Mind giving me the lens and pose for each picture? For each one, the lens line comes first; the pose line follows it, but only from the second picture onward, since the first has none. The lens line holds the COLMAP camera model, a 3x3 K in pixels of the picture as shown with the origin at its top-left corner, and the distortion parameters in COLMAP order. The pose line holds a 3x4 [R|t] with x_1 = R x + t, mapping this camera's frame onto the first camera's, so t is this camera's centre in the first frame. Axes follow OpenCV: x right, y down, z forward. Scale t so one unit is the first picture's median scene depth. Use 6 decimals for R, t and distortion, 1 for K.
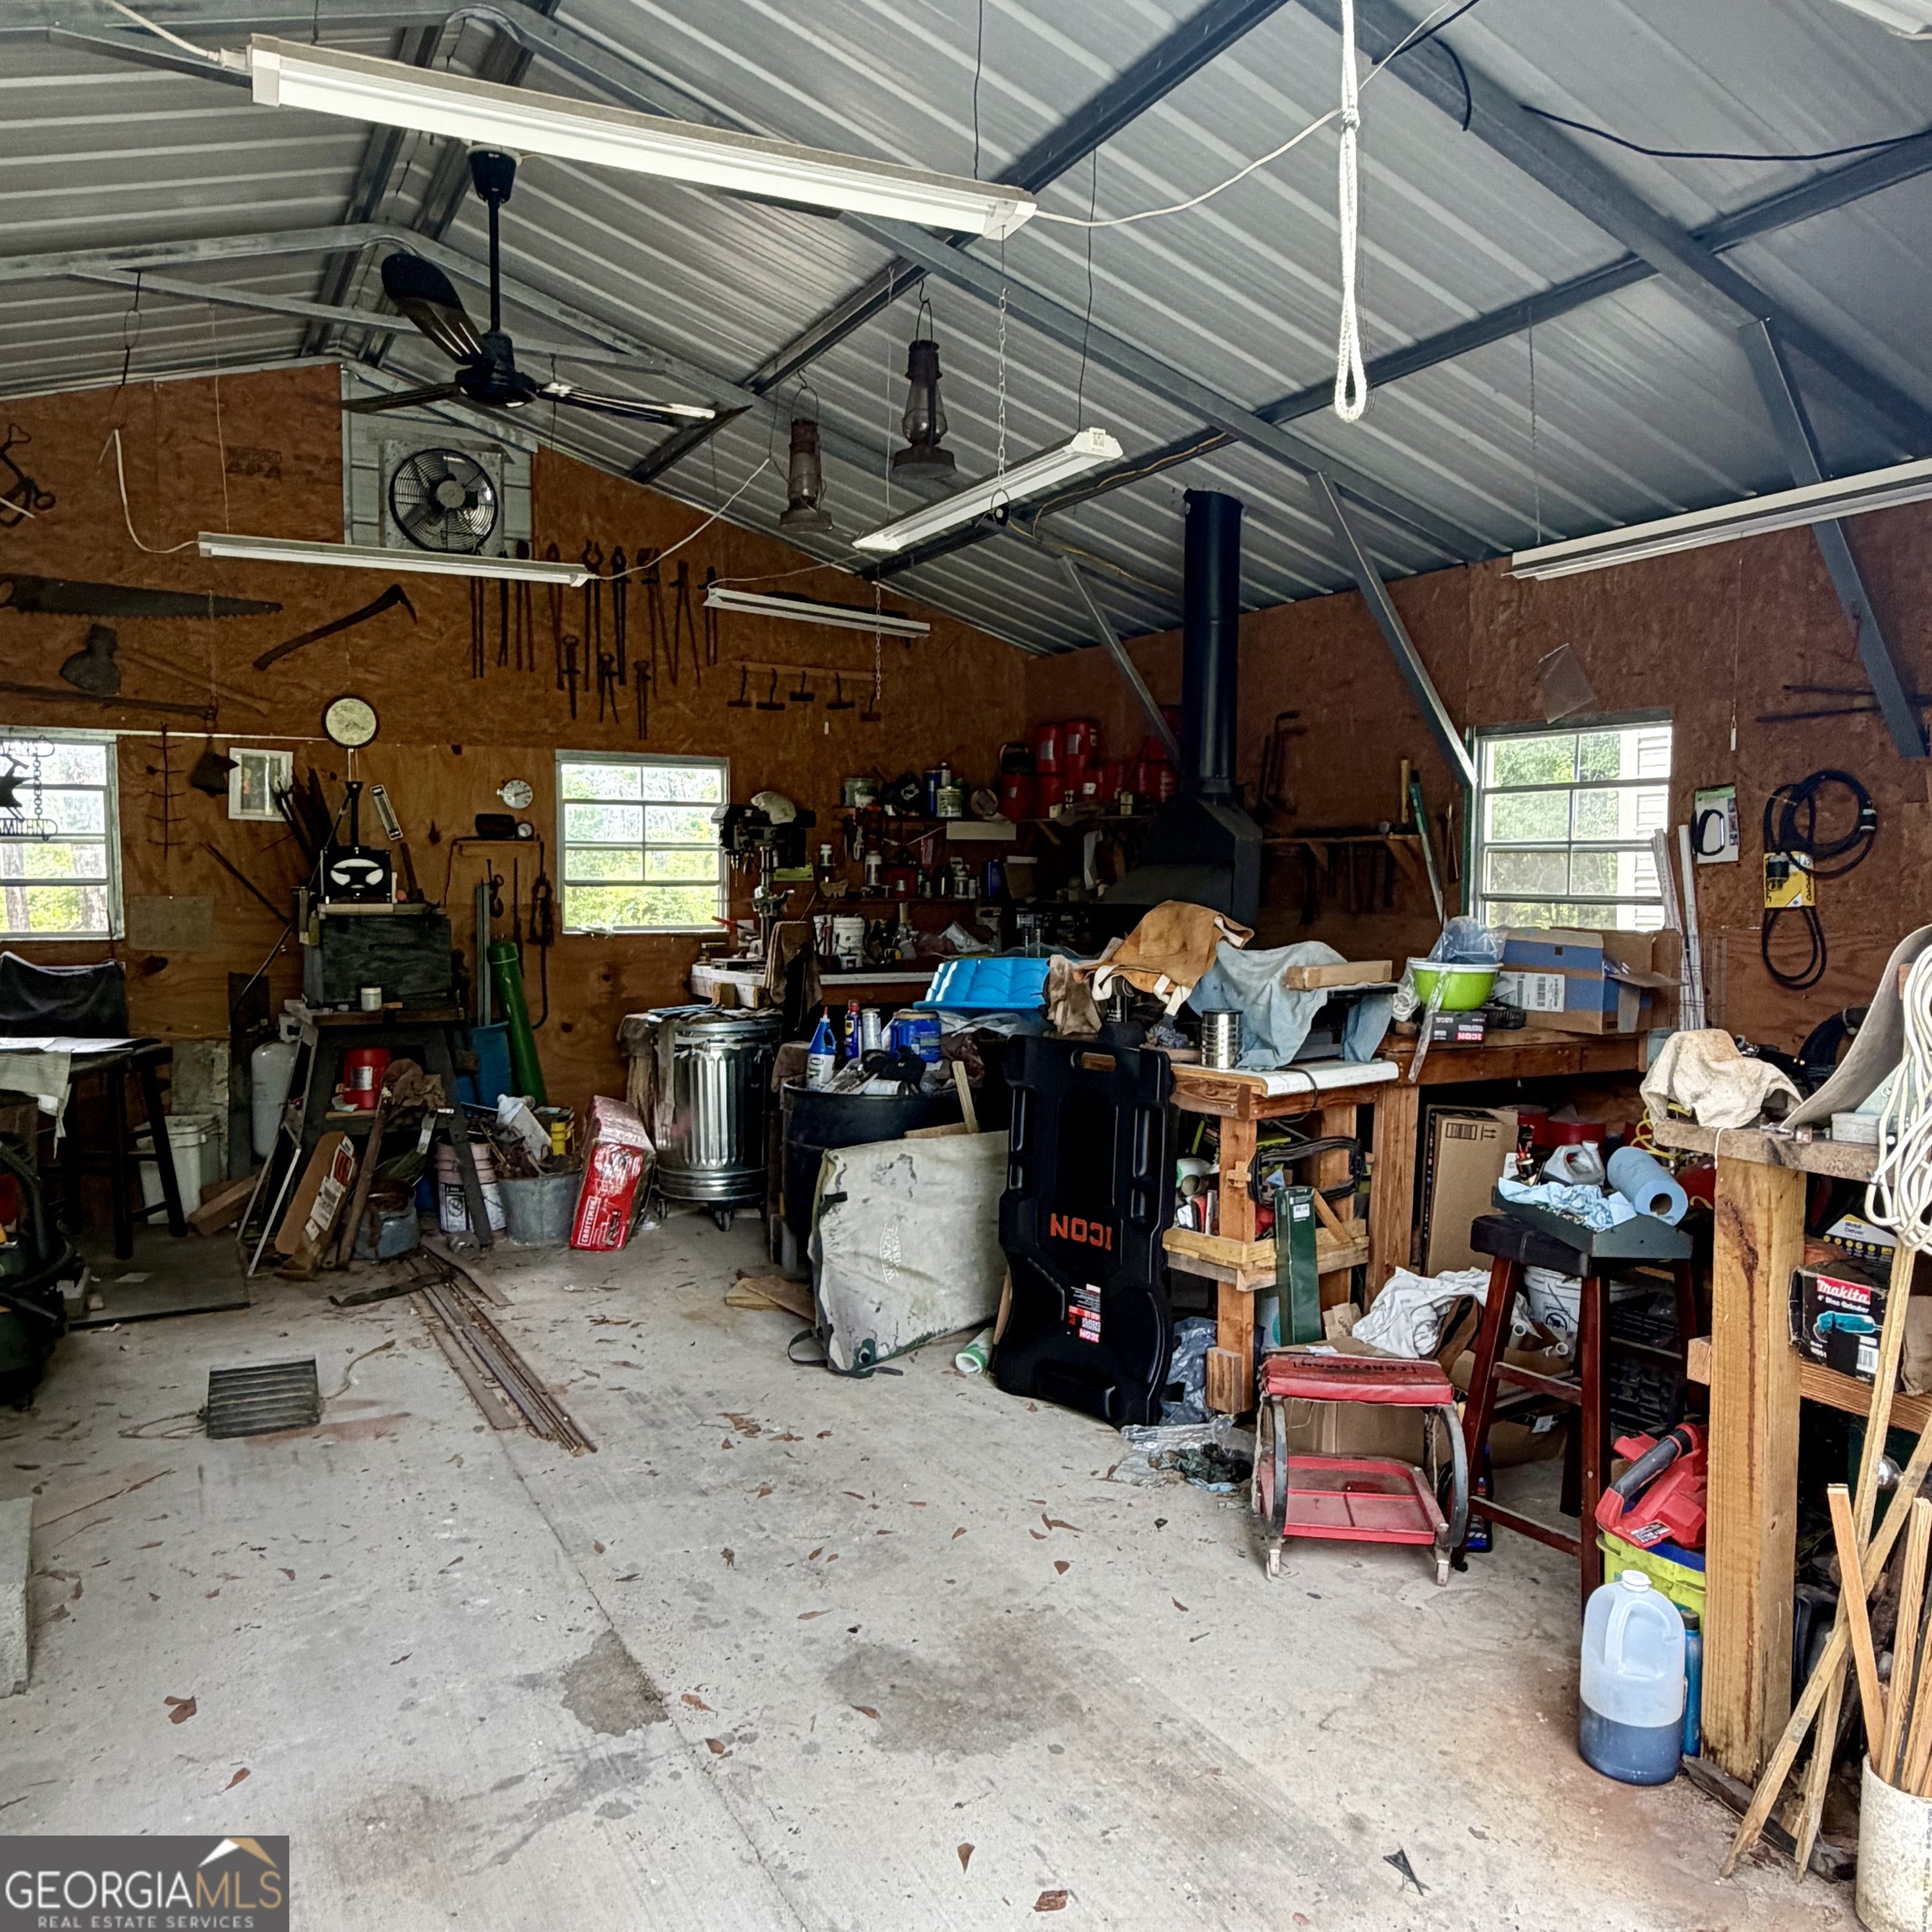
lens RADIAL K [[1530.7, 0, 972.2], [0, 1530.7, 970.3], [0, 0, 1]] dist [-0.000833, 0.002119]
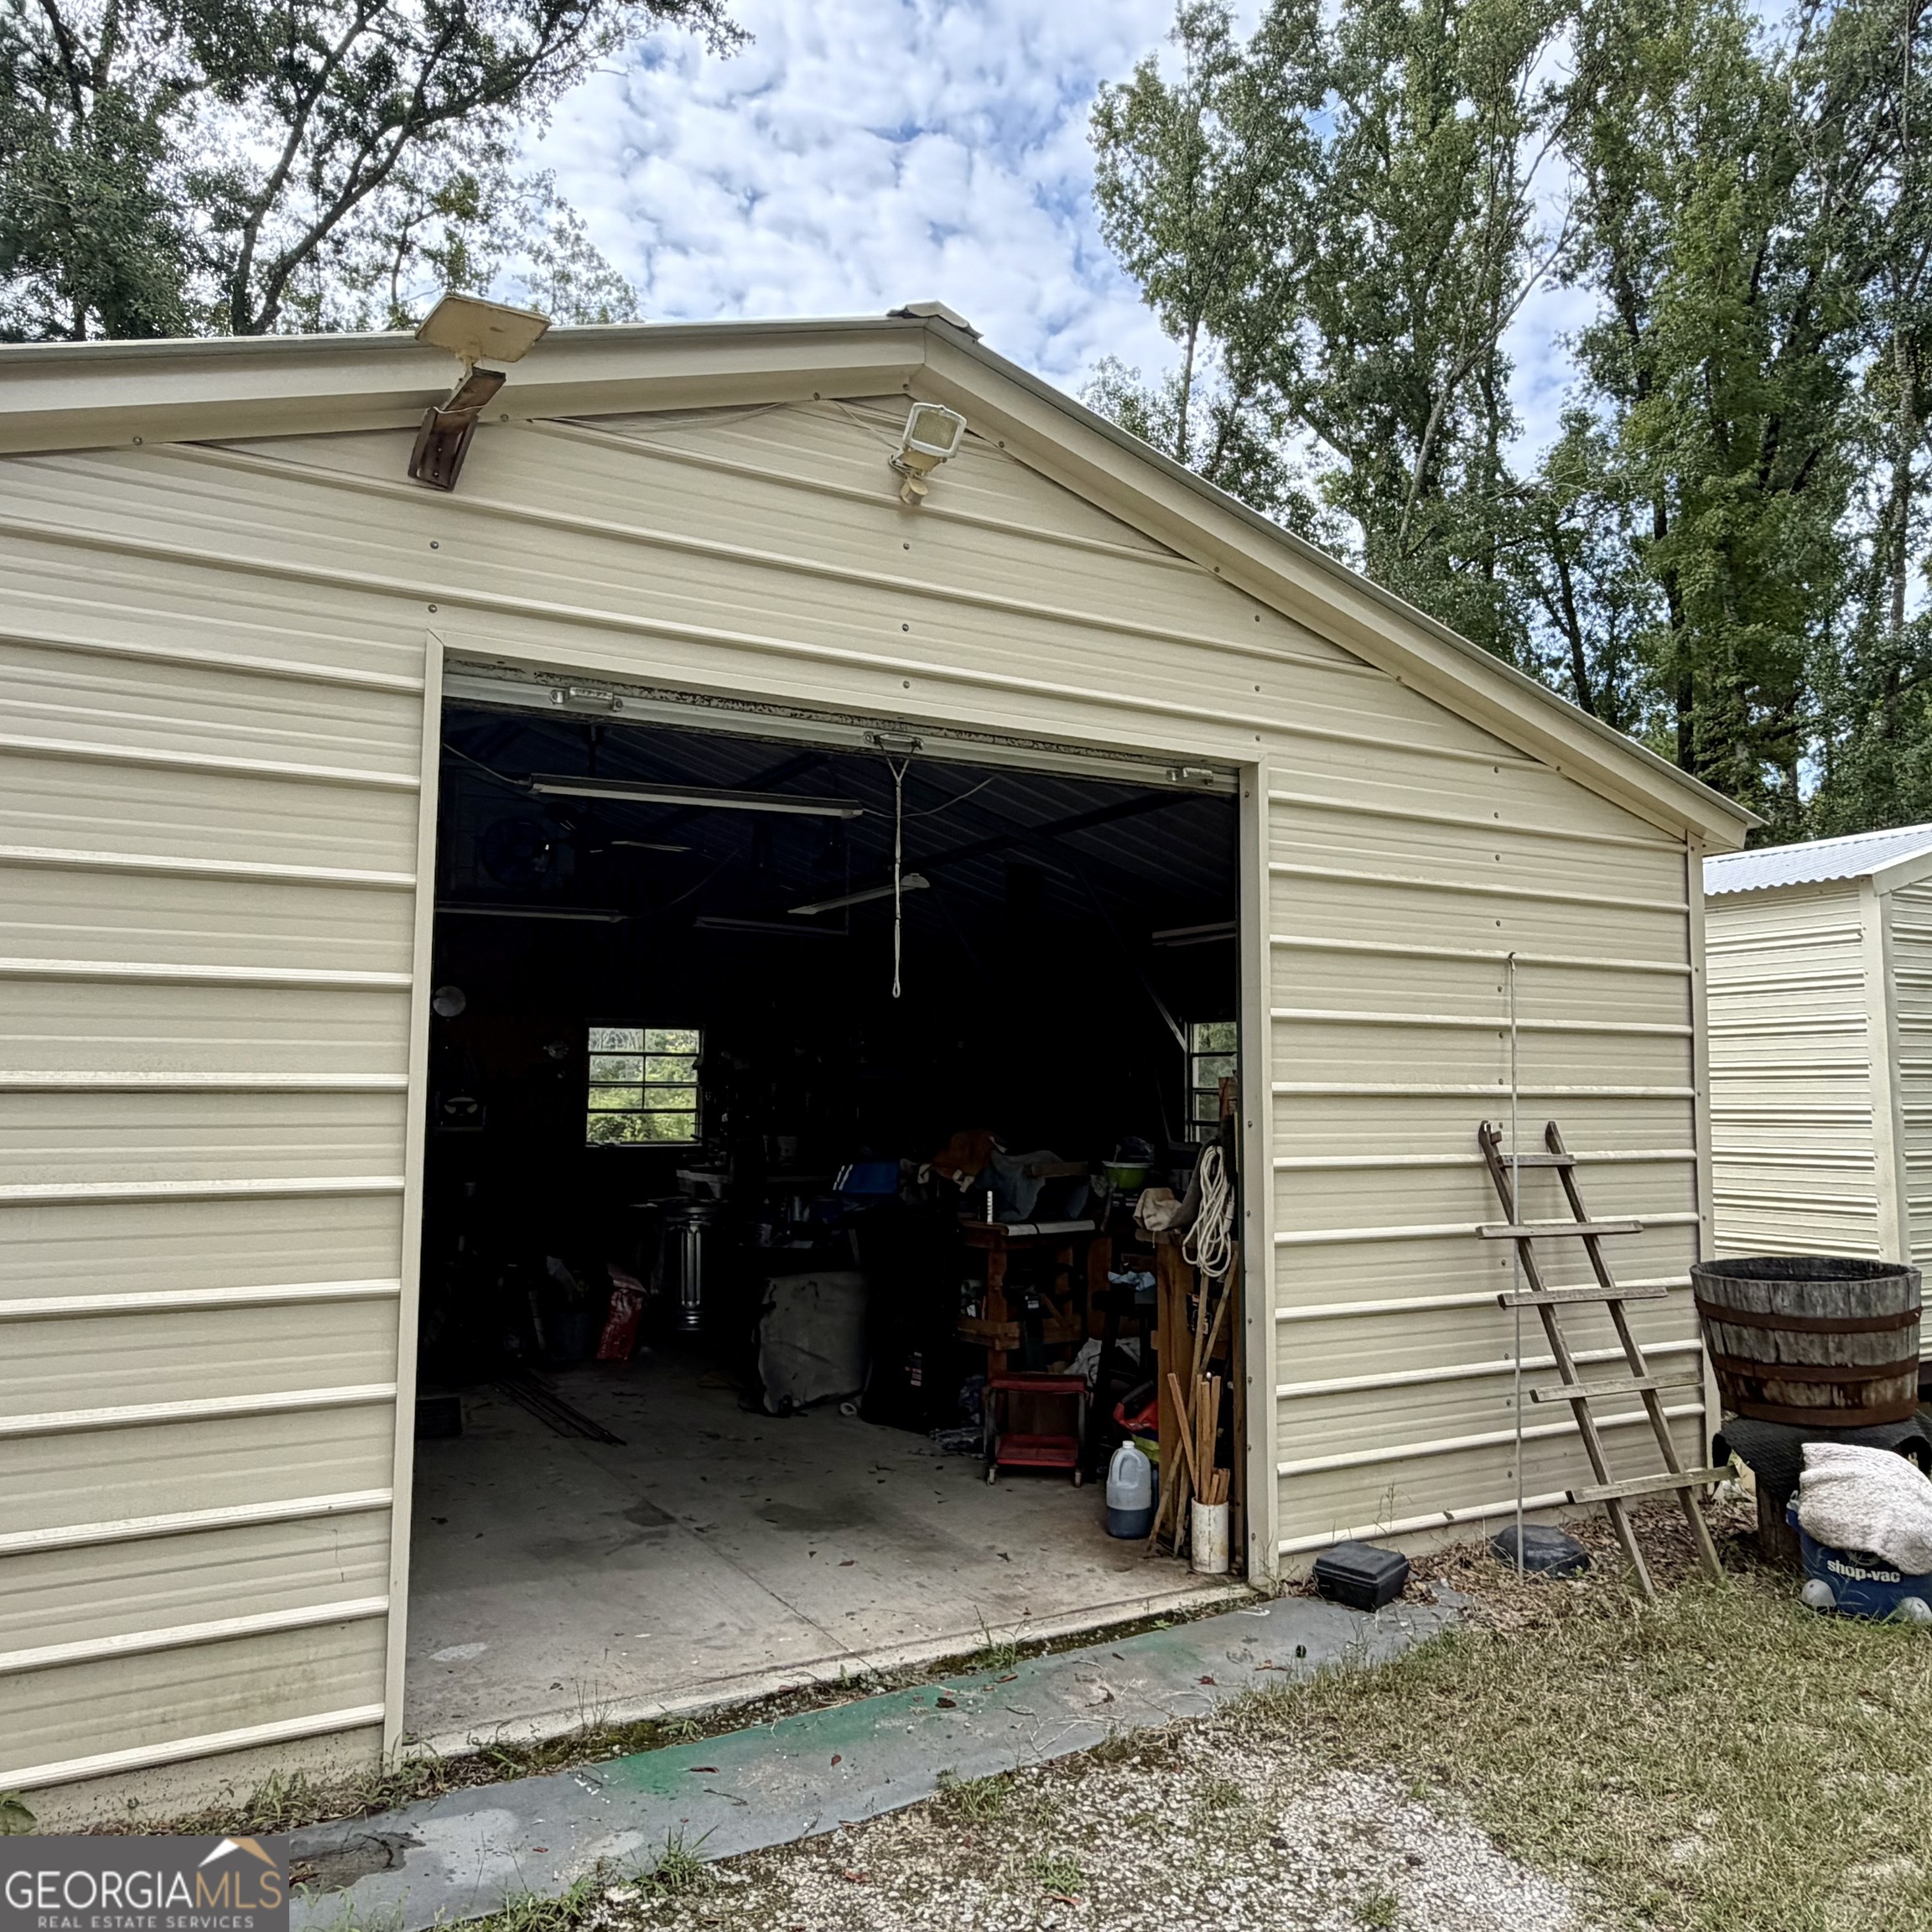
lens RADIAL K [[1530.7, 0, 972.2], [0, 1530.7, 970.3], [0, 0, 1]] dist [-0.000833, 0.002119]
pose [[0.999689, 0.003656, 0.024675, 0.087680], [-0.000156, 0.990094, -0.140405, 0.021078], [-0.024944, 0.140357, 0.989787, -0.691834]]
